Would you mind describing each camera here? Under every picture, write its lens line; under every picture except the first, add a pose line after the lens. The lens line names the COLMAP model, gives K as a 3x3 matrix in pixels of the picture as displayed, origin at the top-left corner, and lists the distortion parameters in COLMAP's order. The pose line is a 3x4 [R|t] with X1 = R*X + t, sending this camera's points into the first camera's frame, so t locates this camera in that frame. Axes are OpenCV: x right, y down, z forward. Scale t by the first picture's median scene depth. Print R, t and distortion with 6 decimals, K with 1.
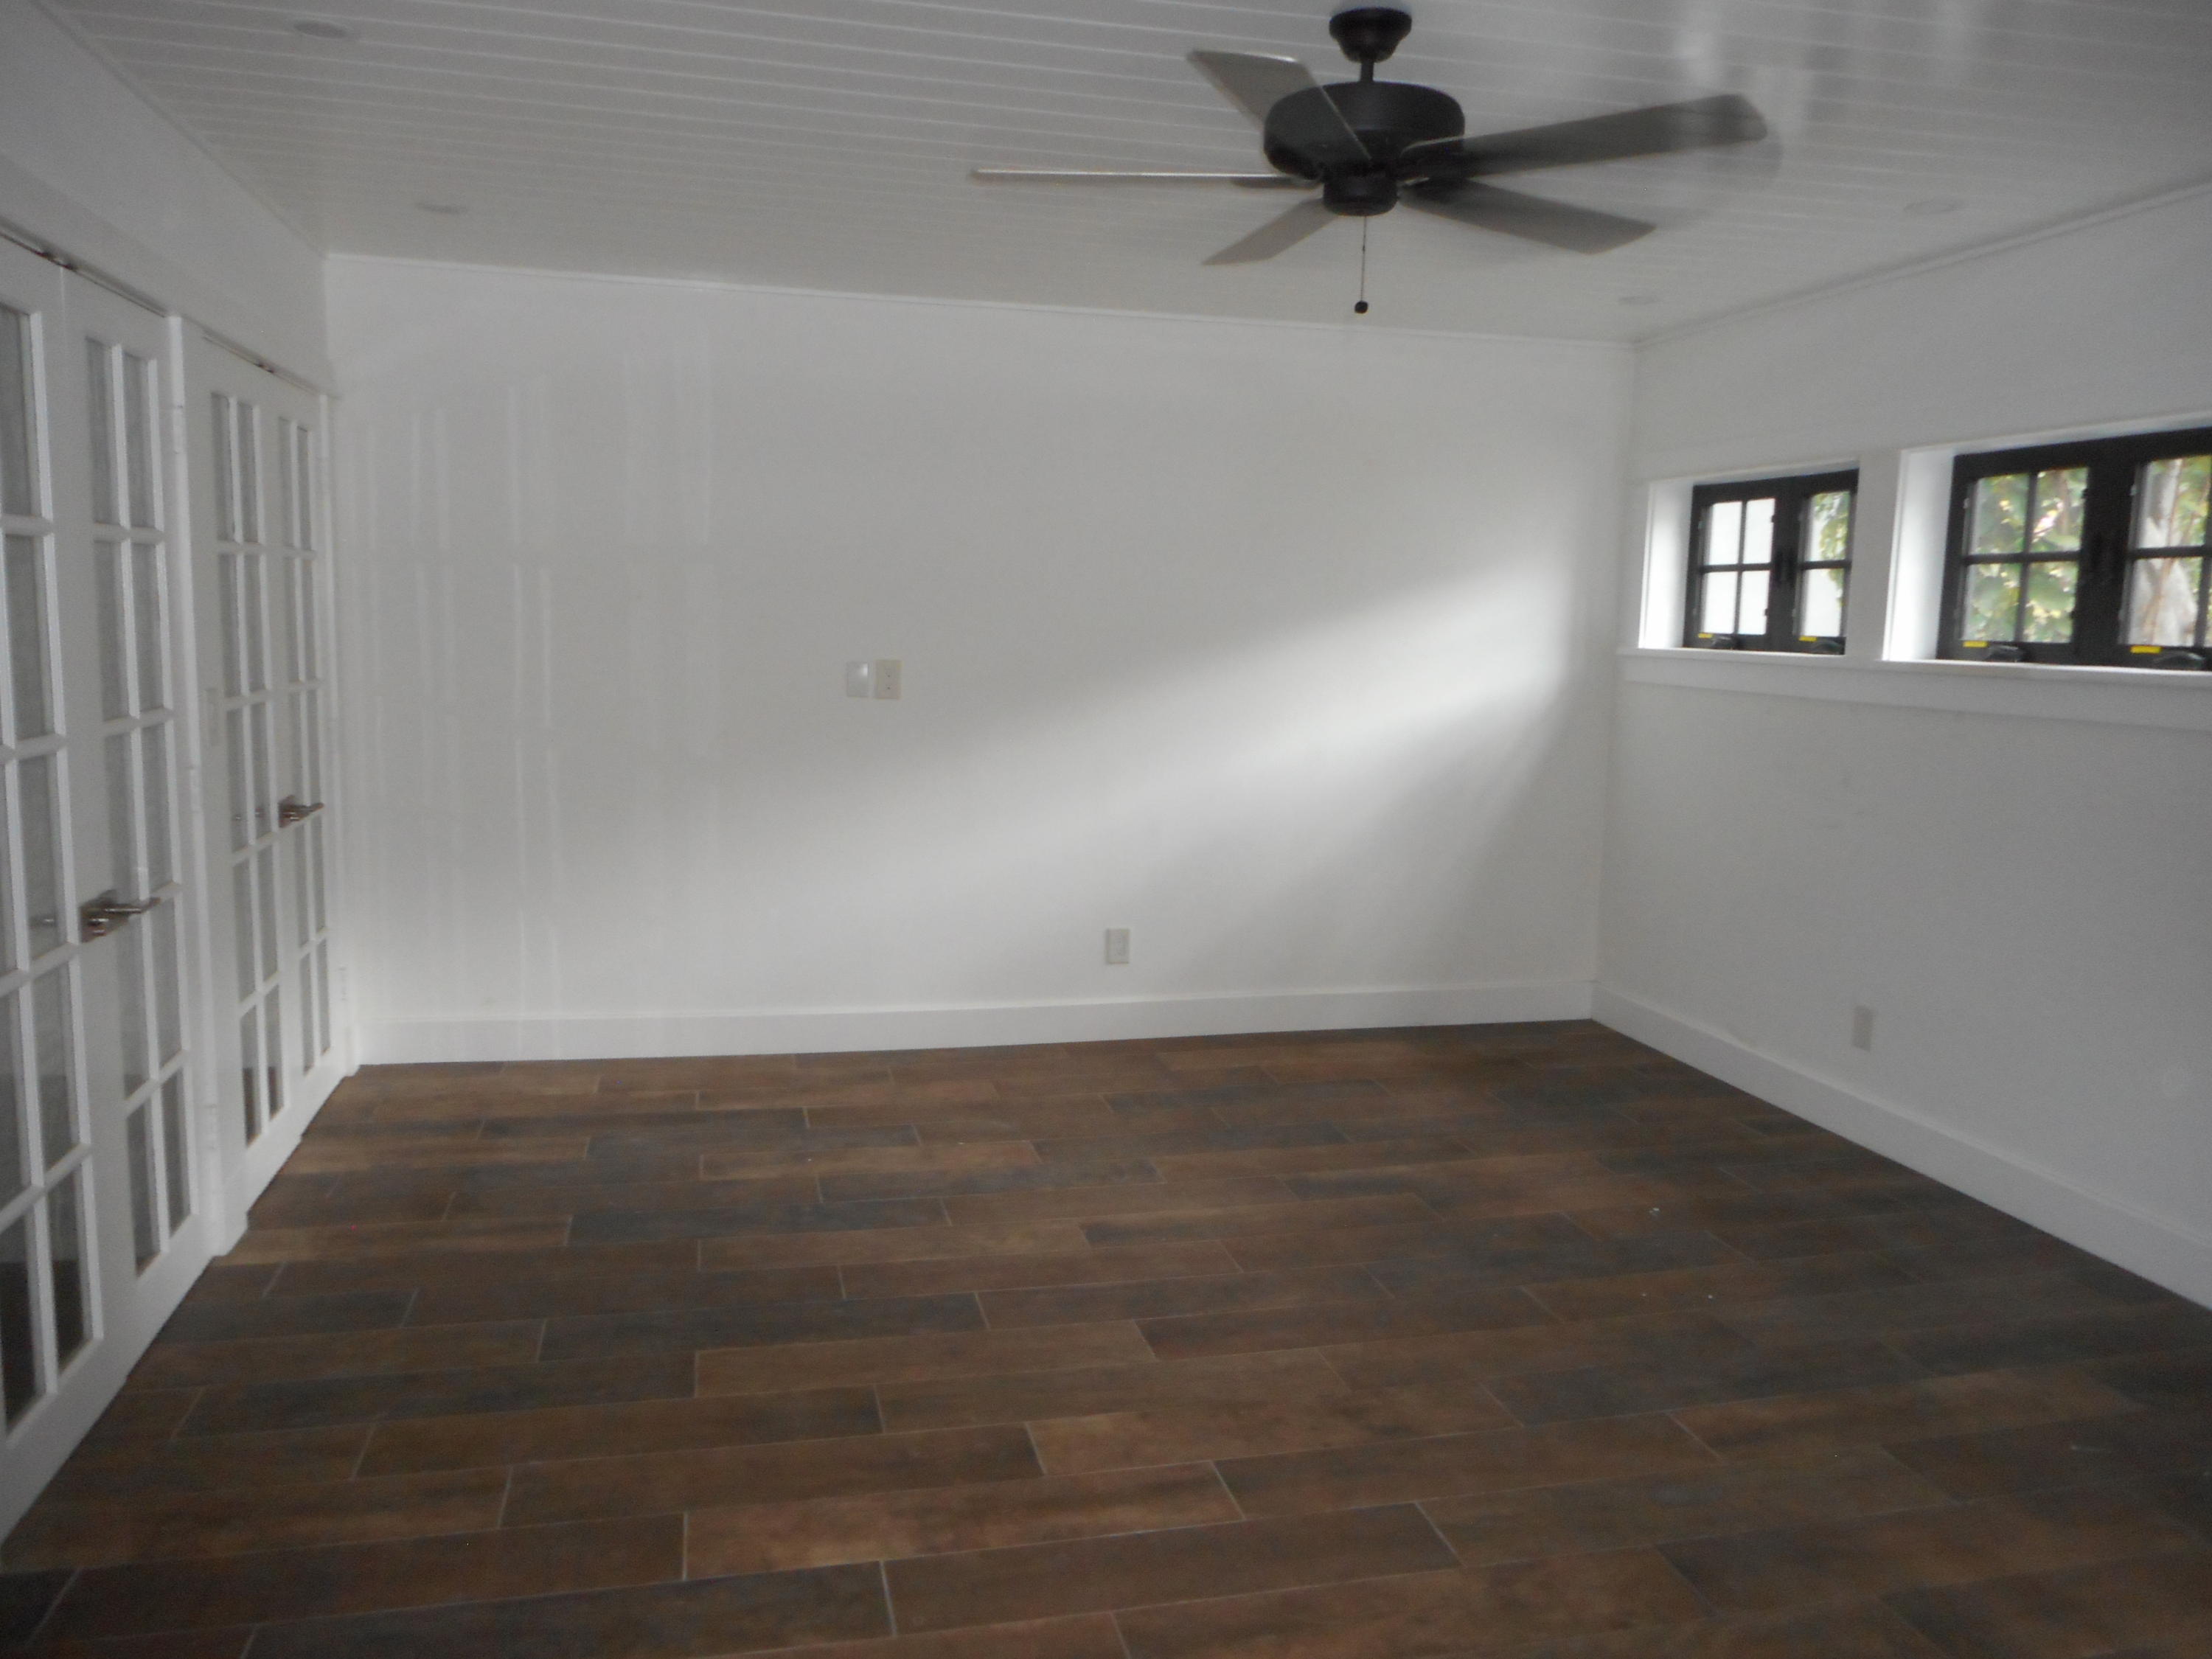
lens RADIAL K [[1635.8, 0, 1104.3], [0, 1635.8, 832.3], [0, 0, 1]] dist [0.013066, 0.005510]
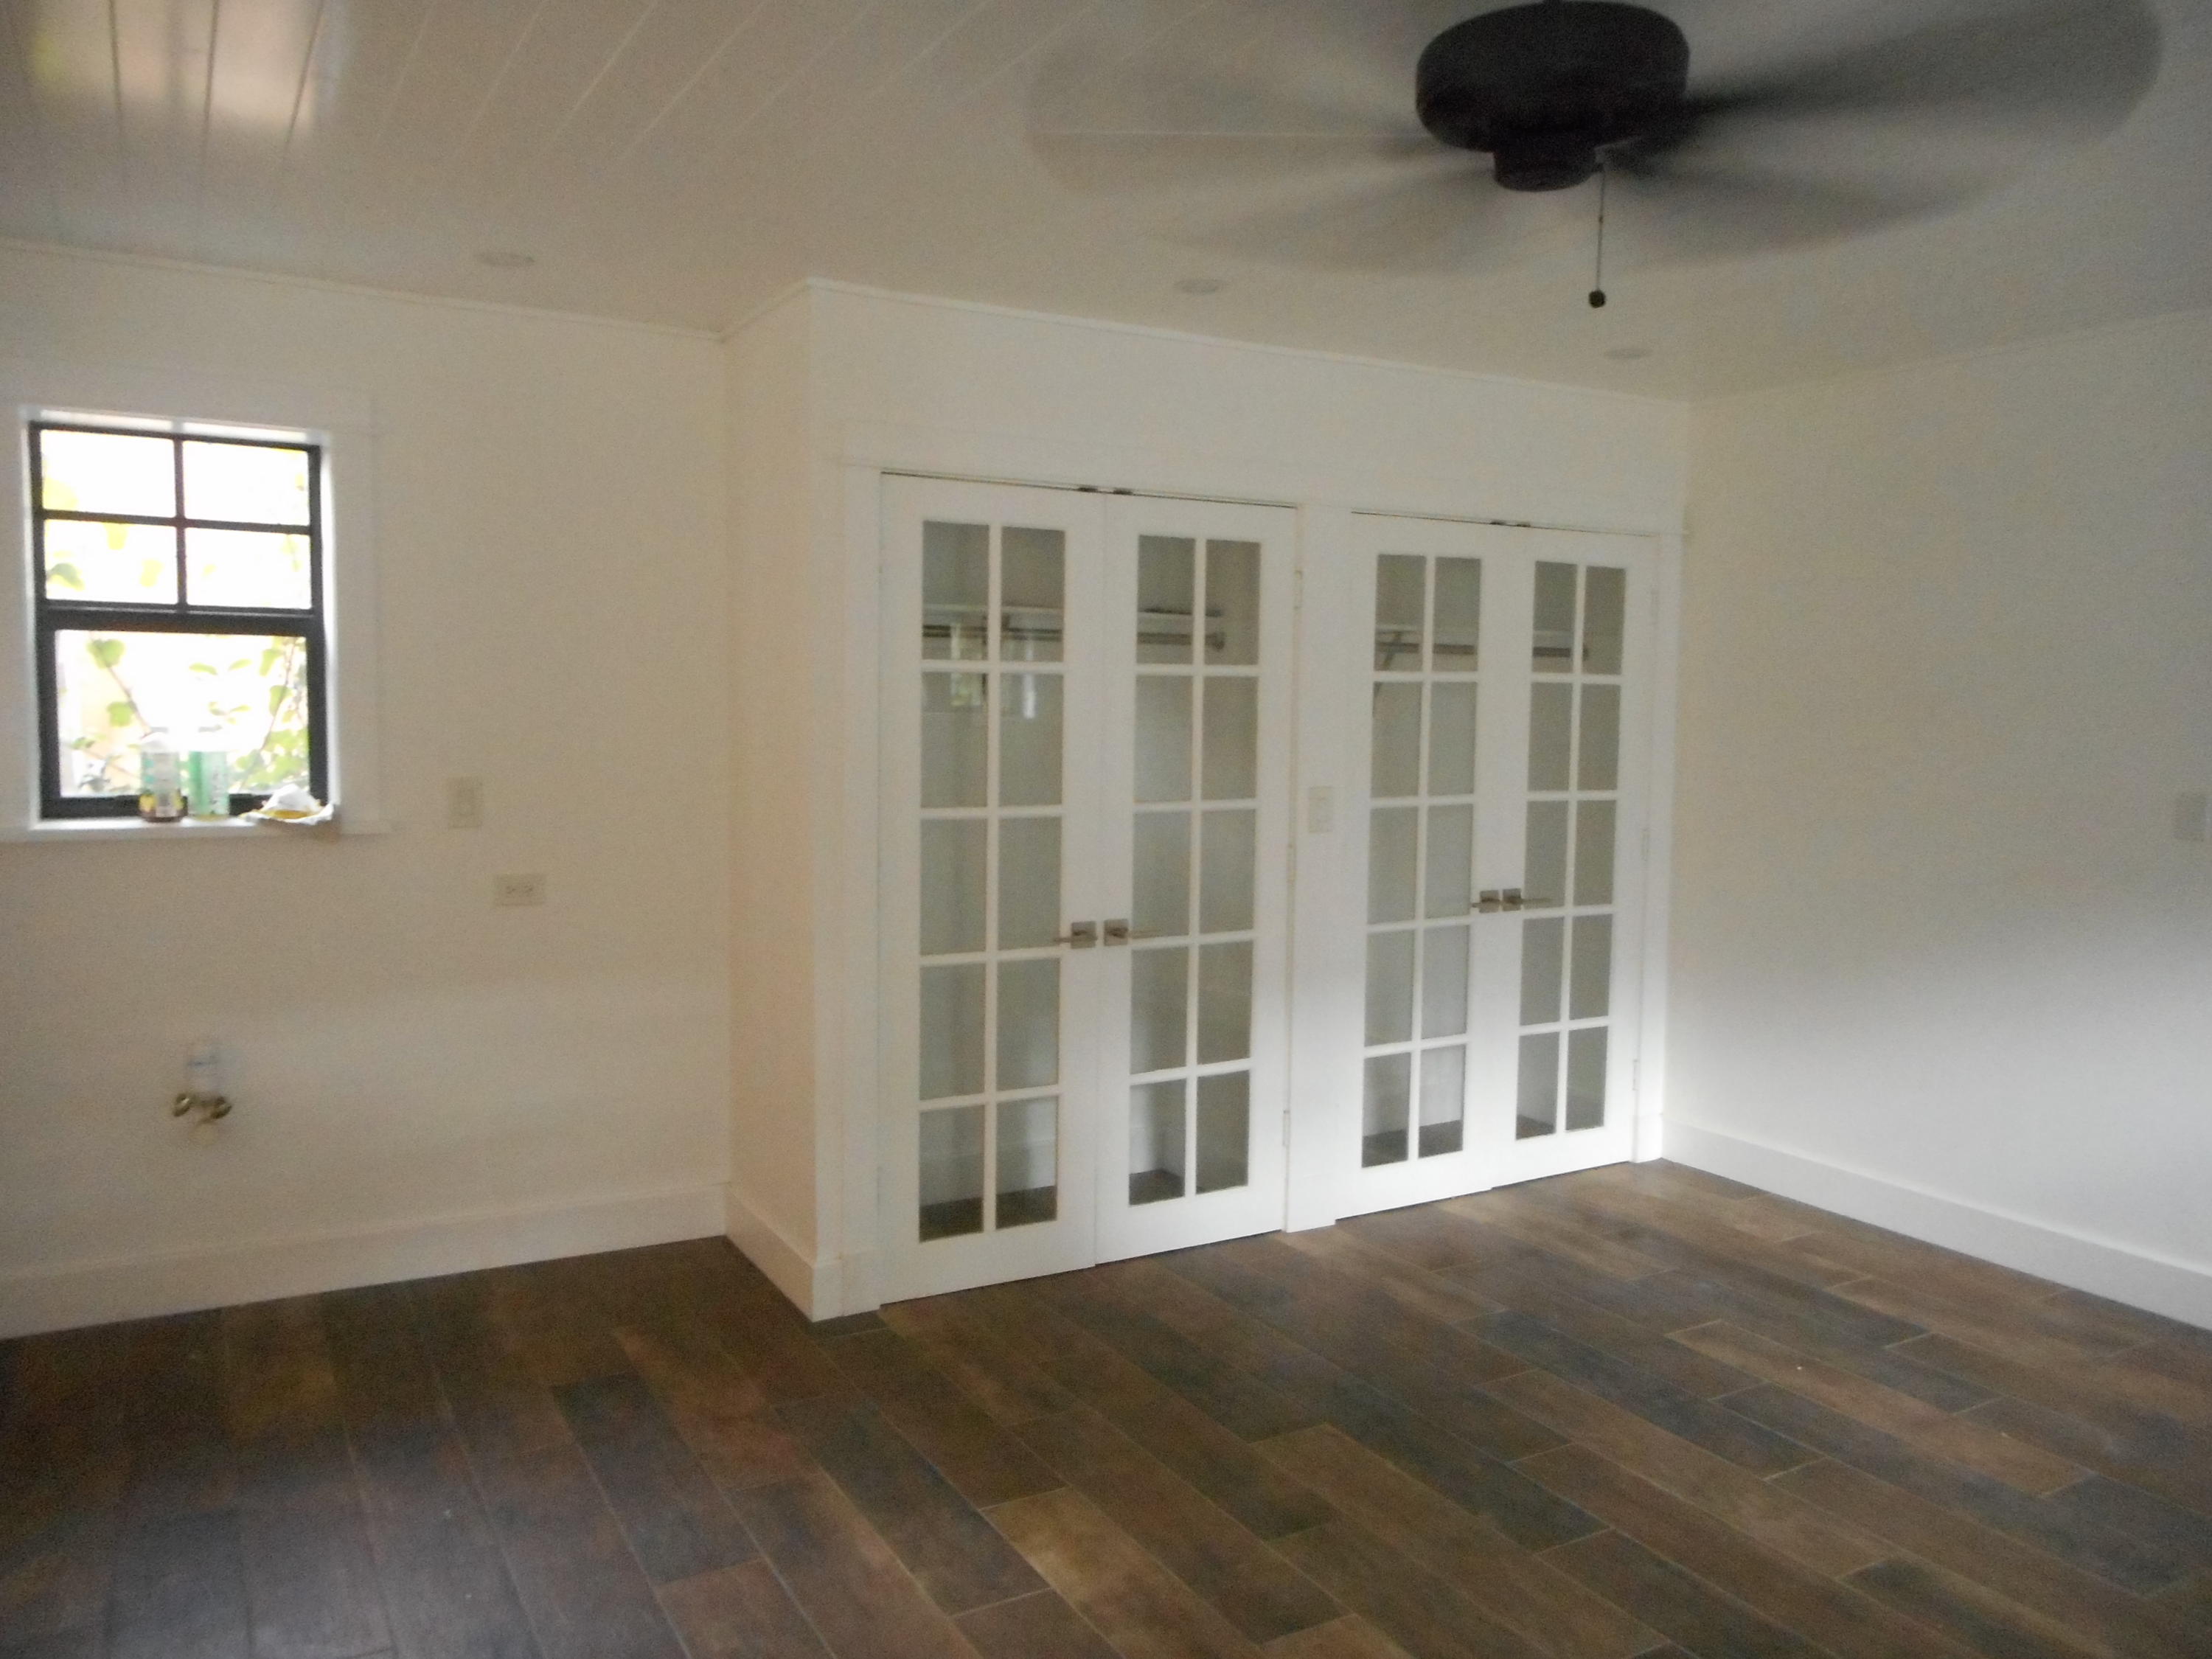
lens RADIAL K [[1635.8, 0, 1103.5], [0, 1635.8, 828.6], [0, 0, 1]] dist [0.013066, 0.005510]
pose [[0.278215, 0.042978, -0.959557, 0.598838], [-0.120866, 0.992624, 0.009415, -0.046852], [0.952884, 0.113358, 0.281357, 0.446184]]
